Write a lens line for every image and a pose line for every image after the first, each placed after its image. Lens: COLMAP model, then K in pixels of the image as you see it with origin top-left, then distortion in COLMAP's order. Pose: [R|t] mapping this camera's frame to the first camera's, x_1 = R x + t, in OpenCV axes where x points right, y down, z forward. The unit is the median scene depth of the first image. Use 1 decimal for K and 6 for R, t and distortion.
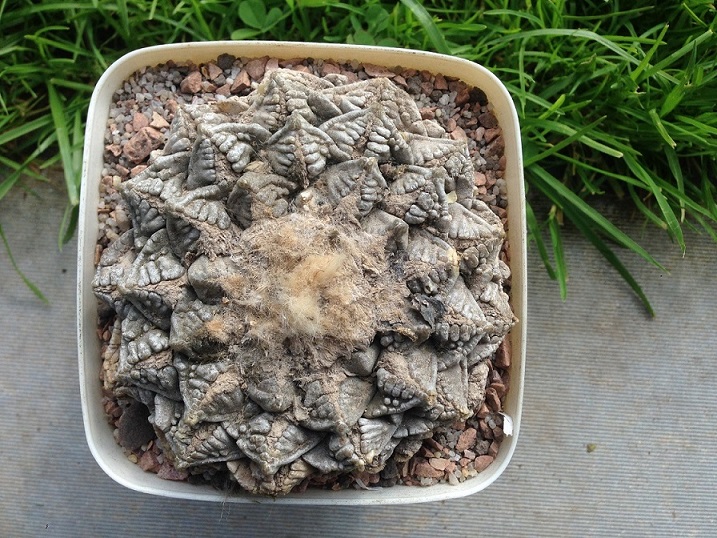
lens RADIAL K [[720.3, 0, 358.5], [0, 720.3, 269.0], [0, 0, 1]] dist [0.003910, 0.006837]
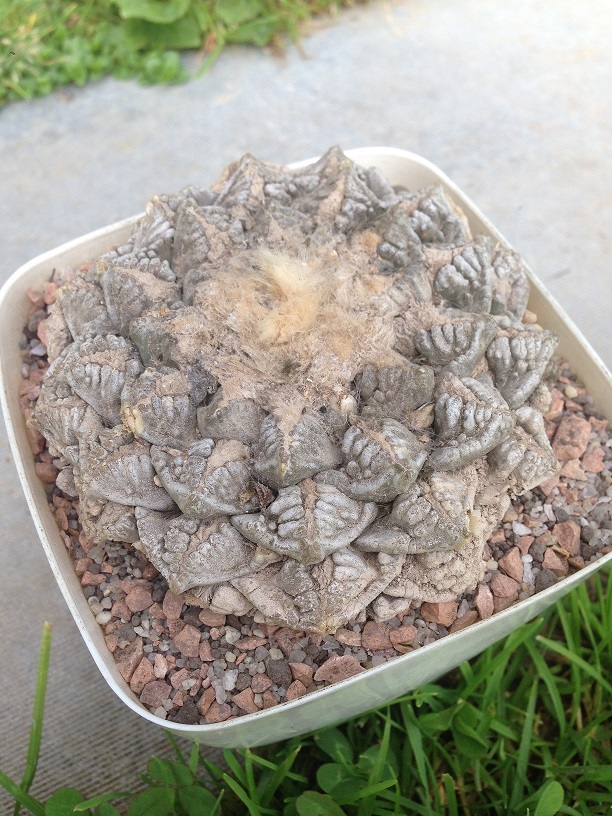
lens RADIAL K [[819.7, 0, 306.0], [0, 819.7, 408.0], [0, 0, 1]] dist [0.003910, 0.006837]
pose [[-0.903839, 0.347845, -0.249154, 0.175283], [-0.427824, -0.743364, 0.514175, -0.515190], [-0.006359, 0.571326, 0.820699, 0.292524]]
